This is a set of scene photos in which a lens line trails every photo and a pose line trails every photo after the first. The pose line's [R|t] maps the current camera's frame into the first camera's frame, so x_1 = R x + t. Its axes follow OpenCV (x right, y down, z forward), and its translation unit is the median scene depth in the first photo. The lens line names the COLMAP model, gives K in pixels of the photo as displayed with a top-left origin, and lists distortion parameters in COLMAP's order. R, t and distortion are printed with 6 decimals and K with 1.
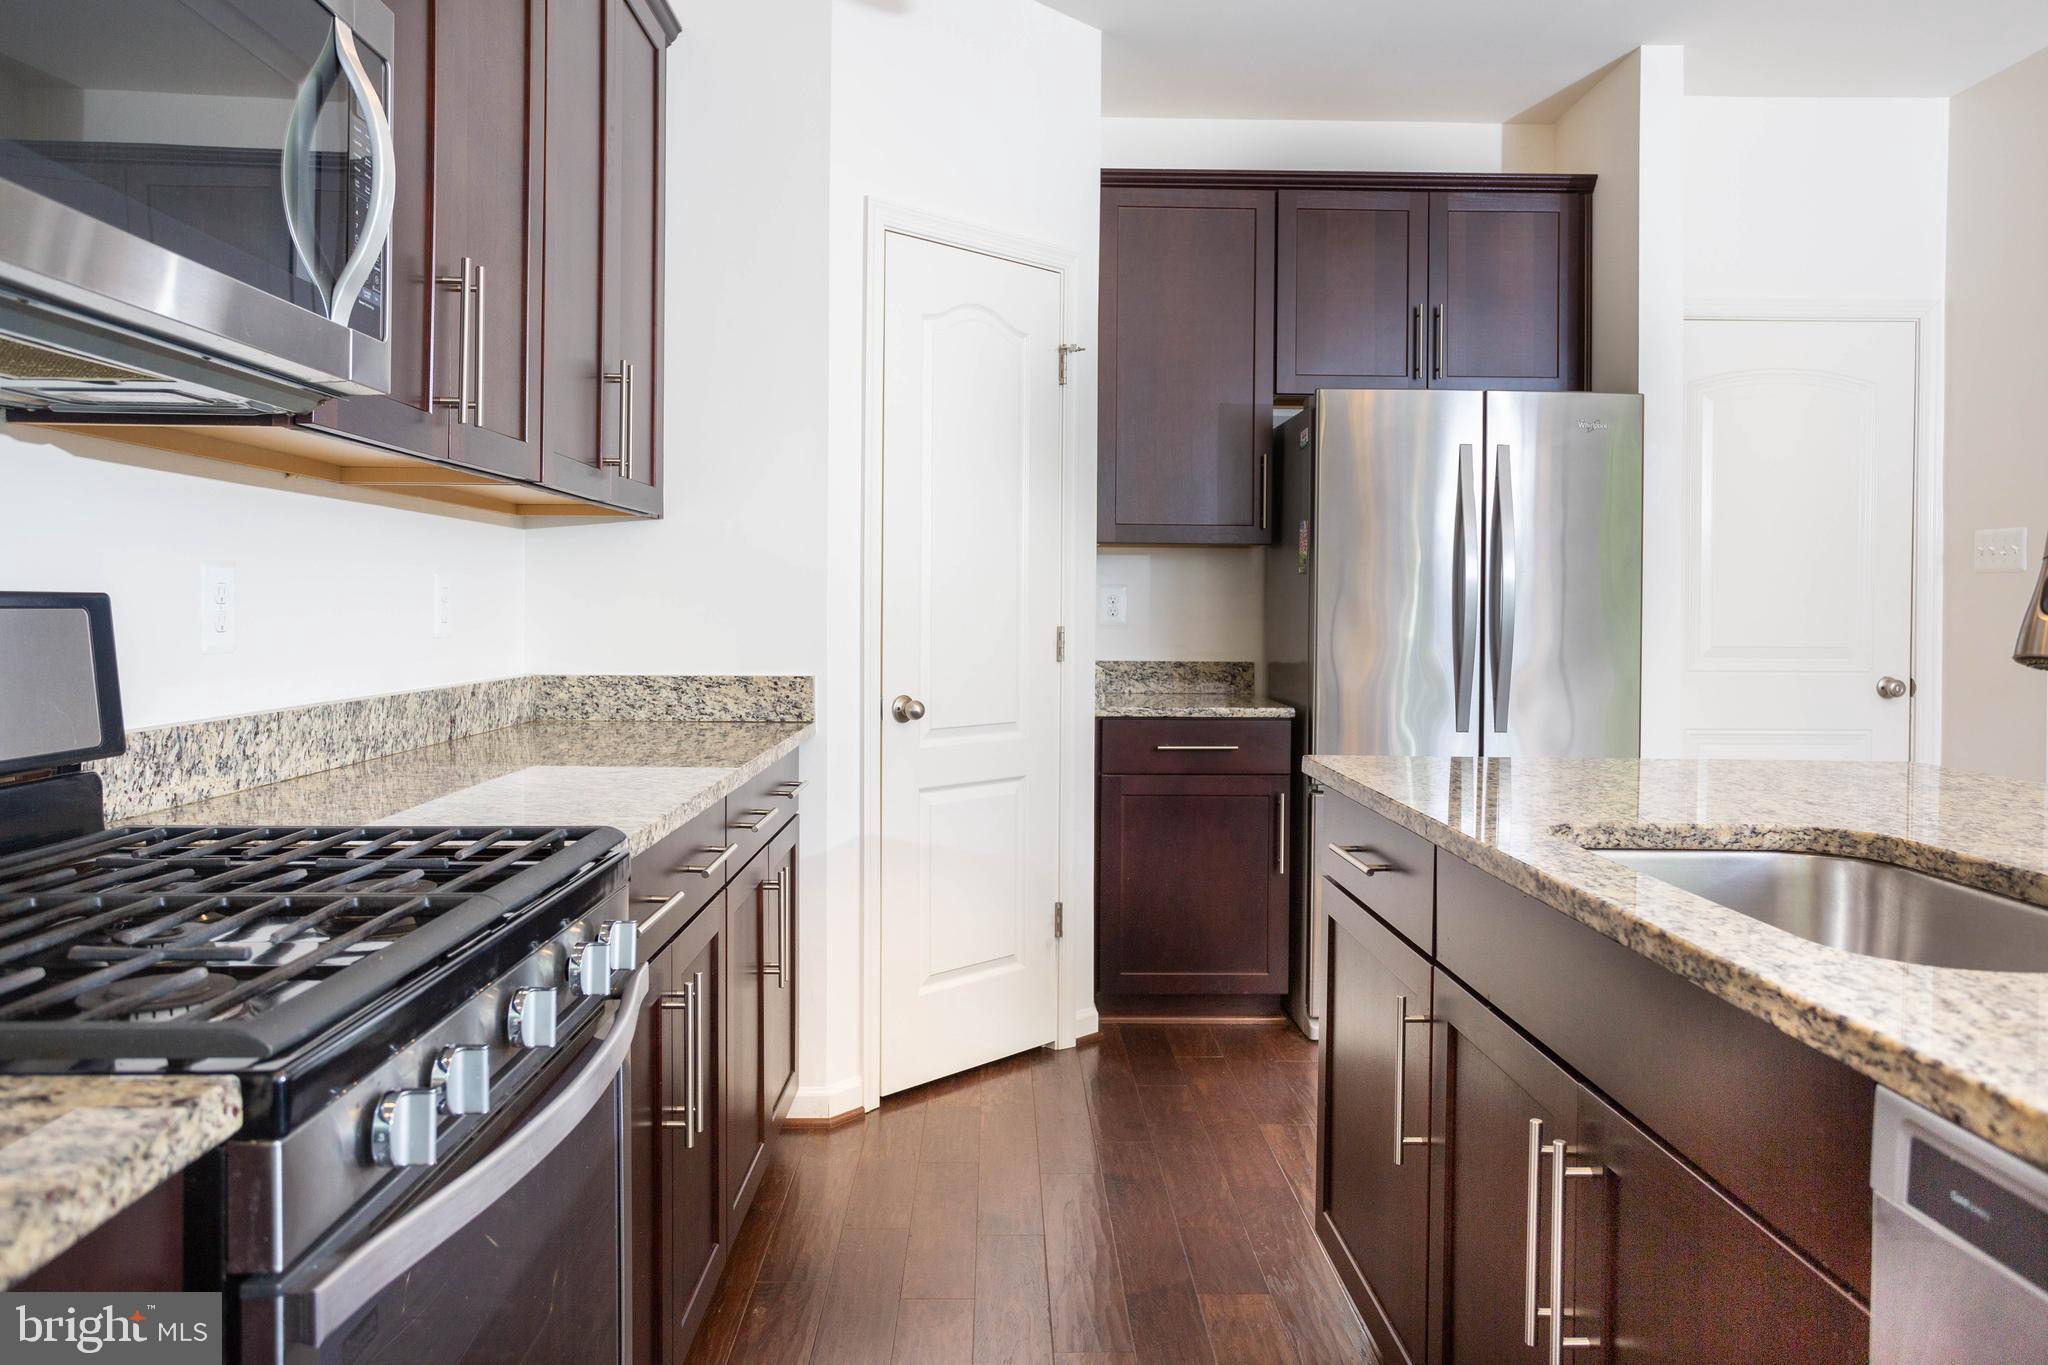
lens RADIAL K [[1431.5, 0, 1055.6], [0, 1431.5, 616.9], [0, 0, 1]] dist [-0.041539, 0.047758]
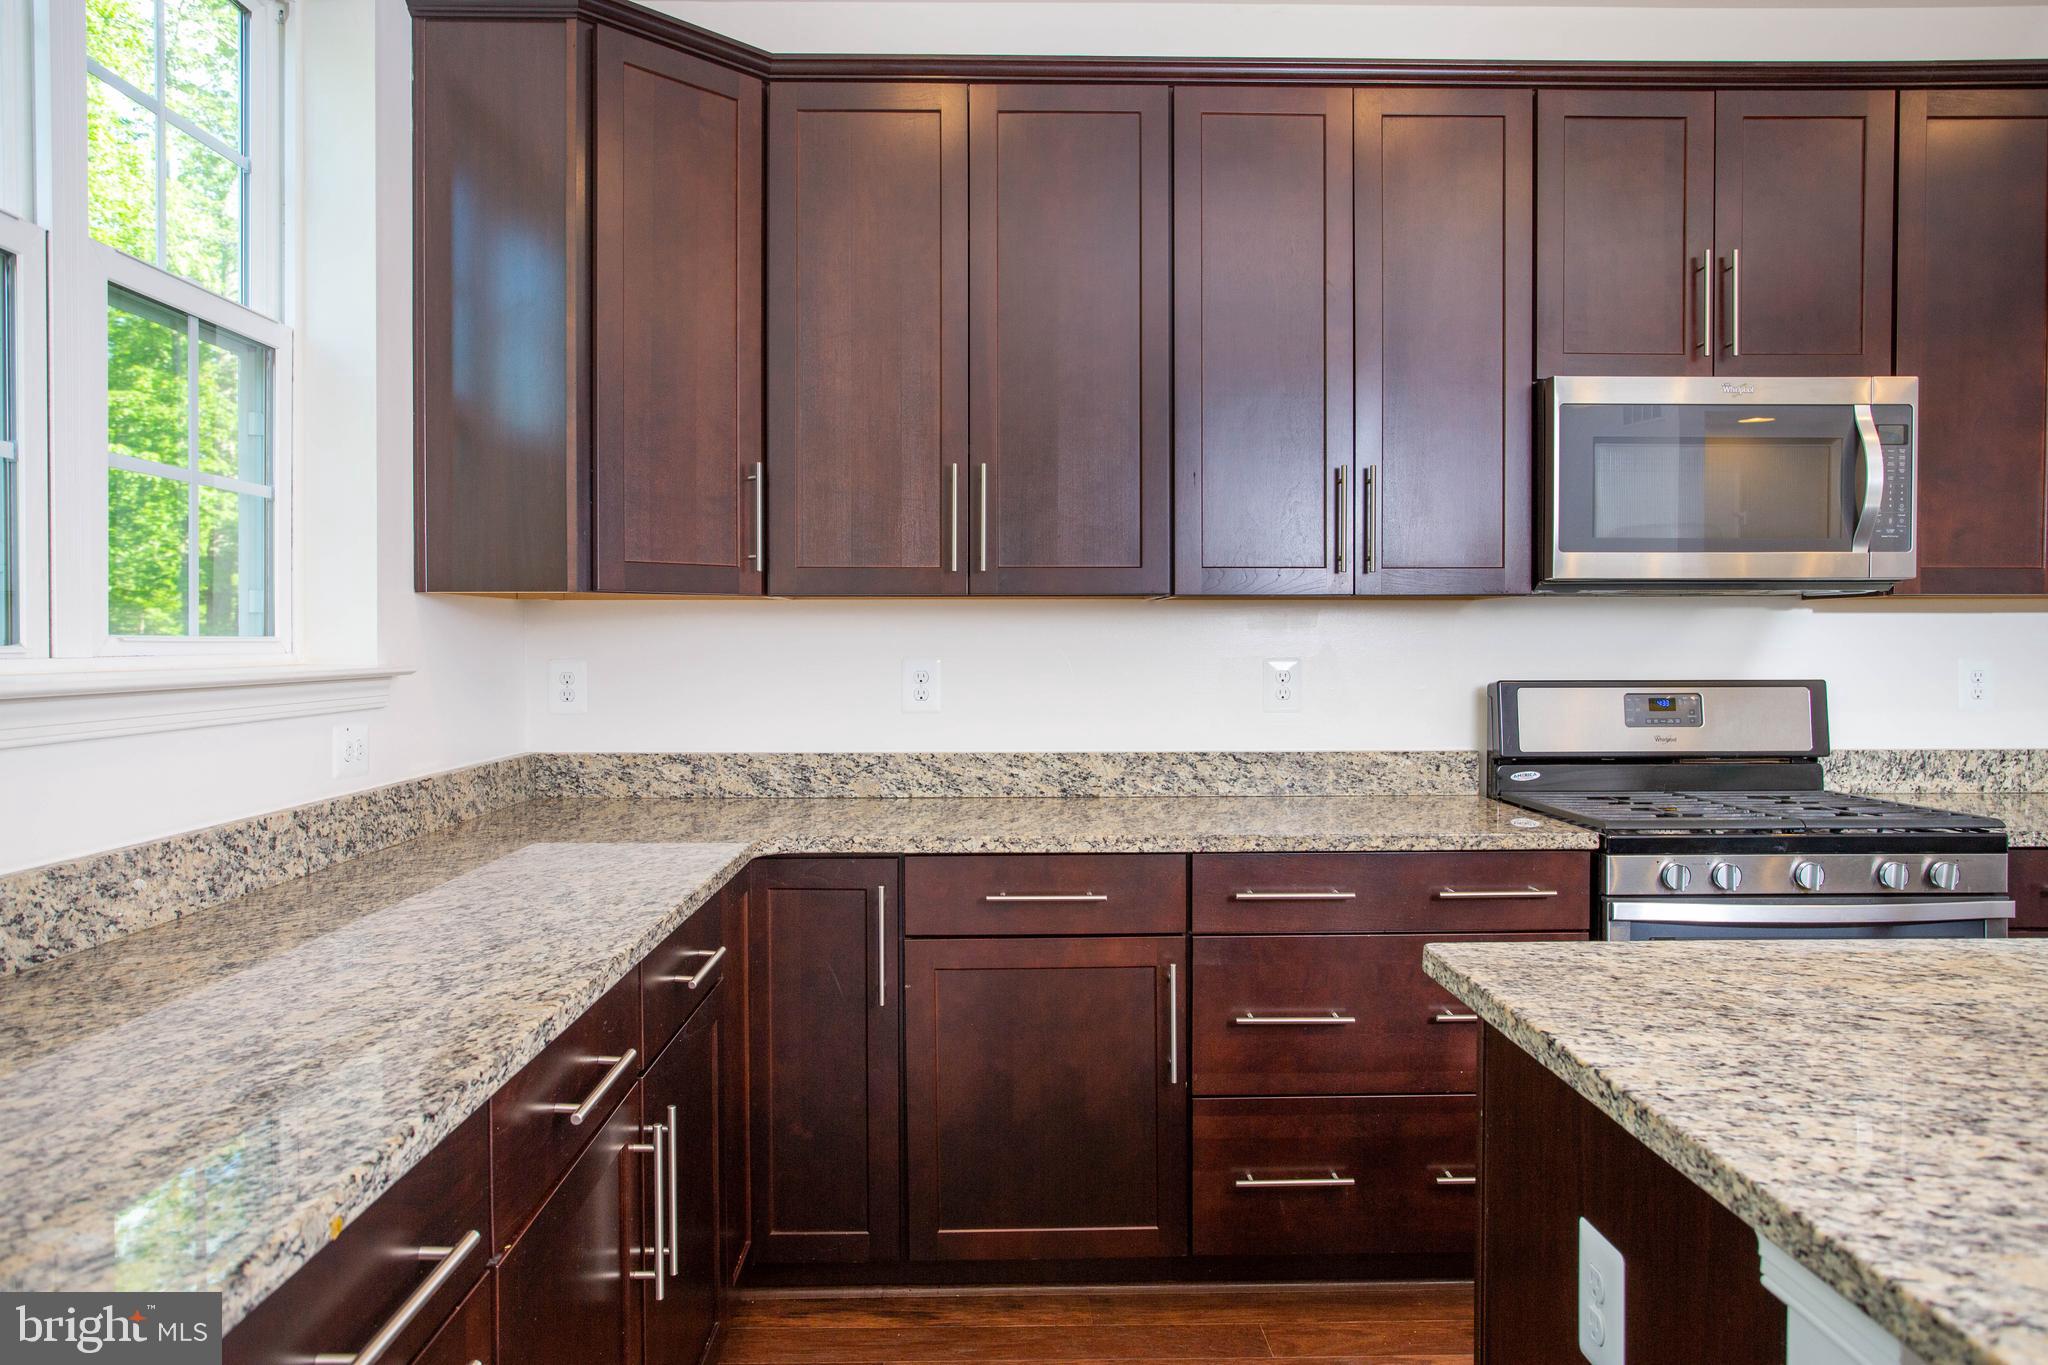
lens RADIAL K [[1454.1, 0, 1022.6], [0, 1454.1, 679.4], [0, 0, 1]] dist [-0.003655, 0.026538]
pose [[-0.000469, 0.018152, -0.999835, 0.867286], [-0.004058, 0.999827, 0.018153, -0.029873], [0.999992, 0.004066, -0.000396, -0.112239]]
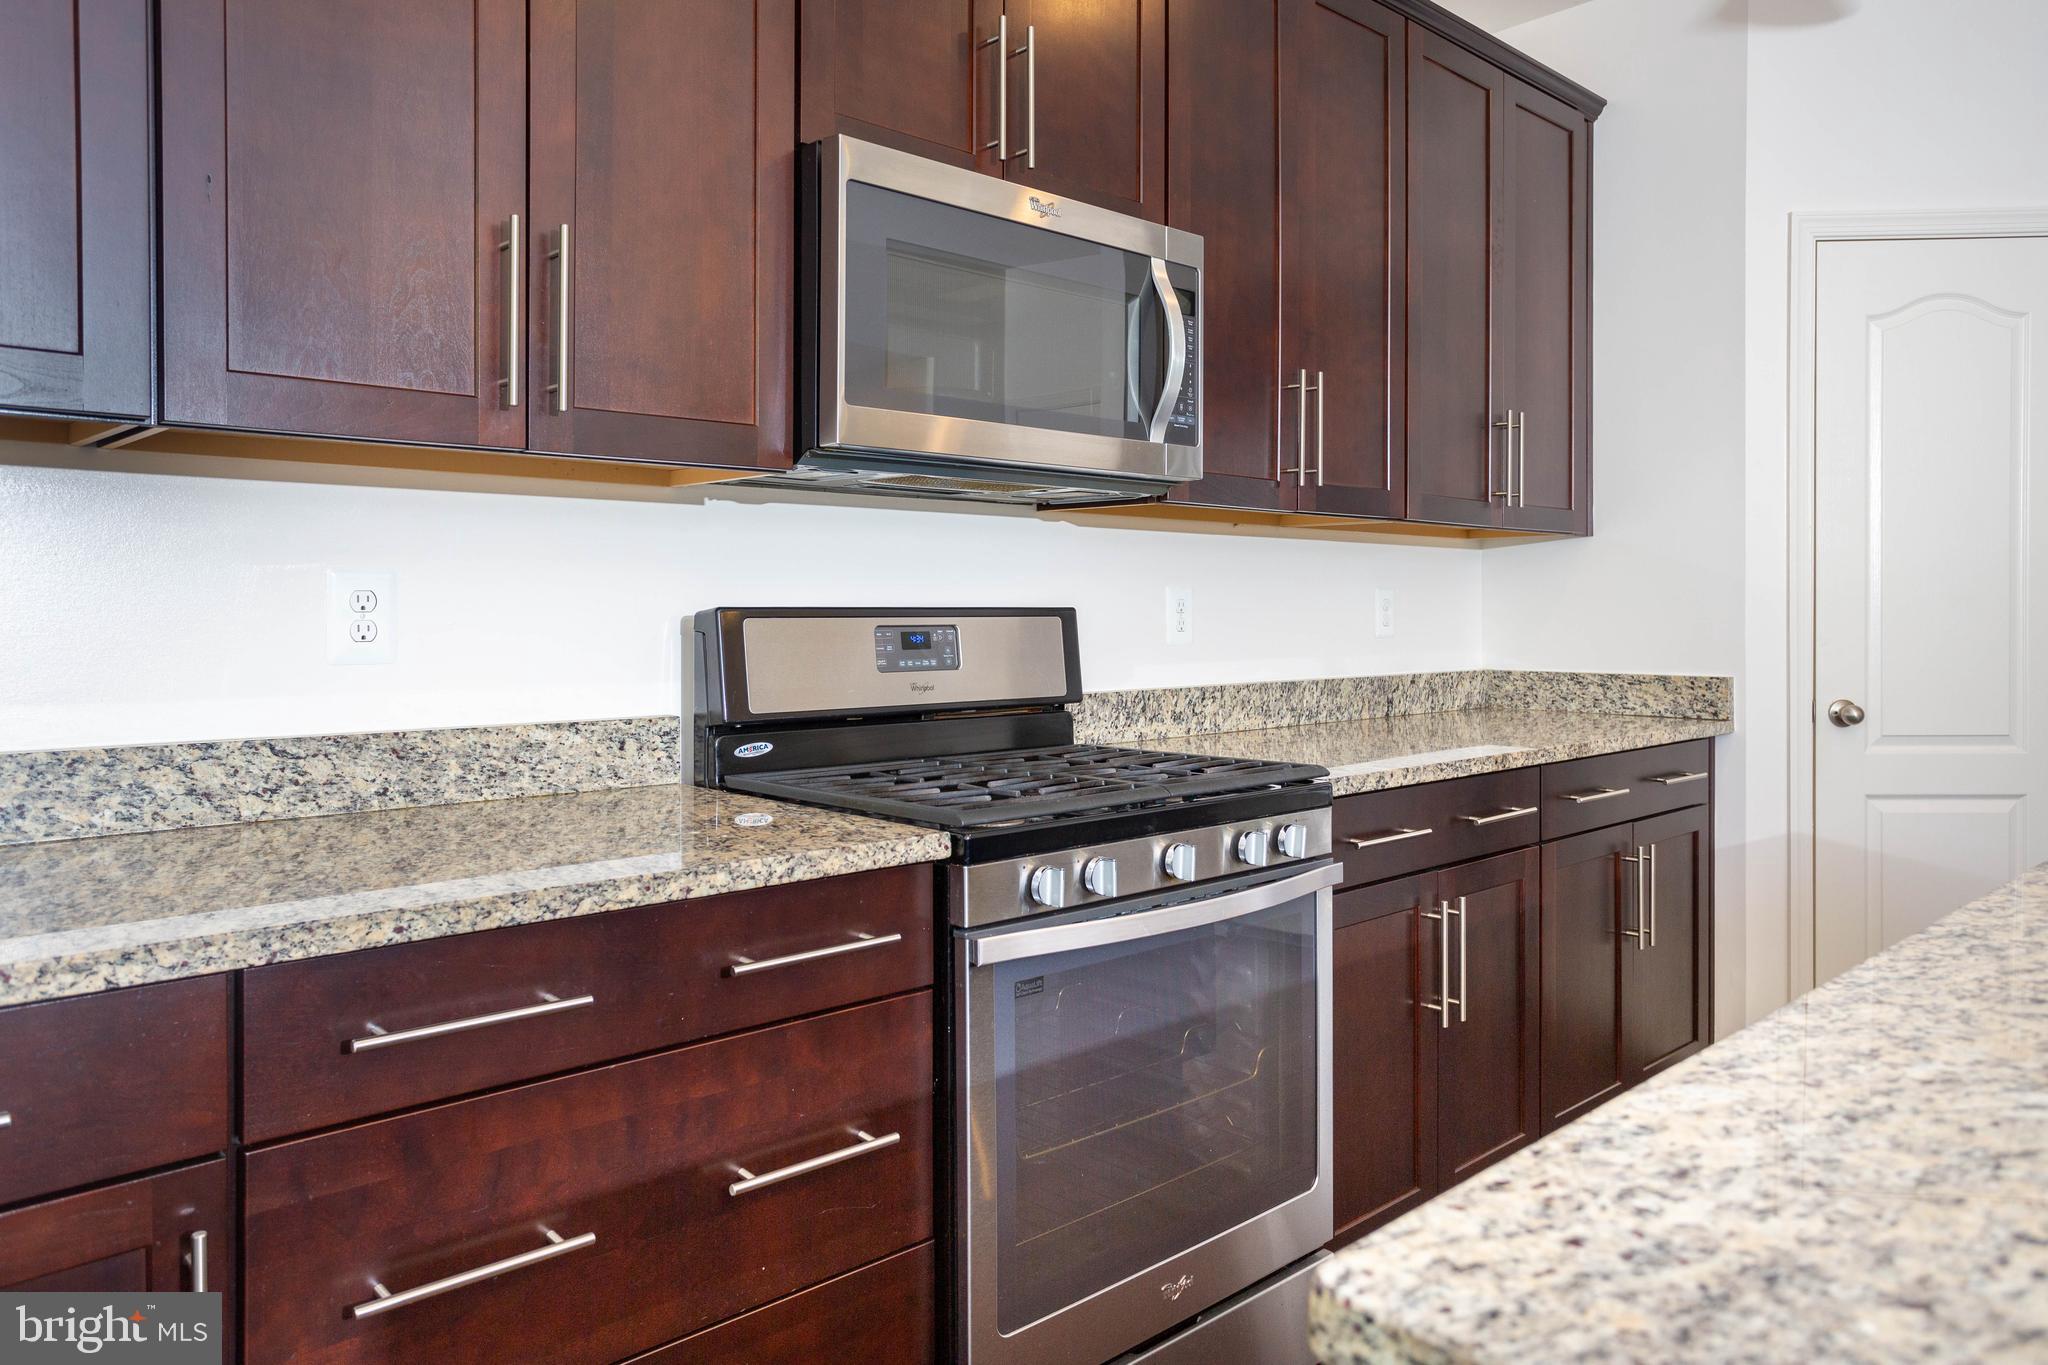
lens RADIAL K [[1431.5, 0, 1055.6], [0, 1431.5, 616.9], [0, 0, 1]] dist [-0.041539, 0.047758]
pose [[0.672067, -0.003594, -0.740481, 0.346398], [0.000359, 0.999990, -0.004527, 0.001365], [0.740490, 0.002777, 0.672062, -0.104824]]
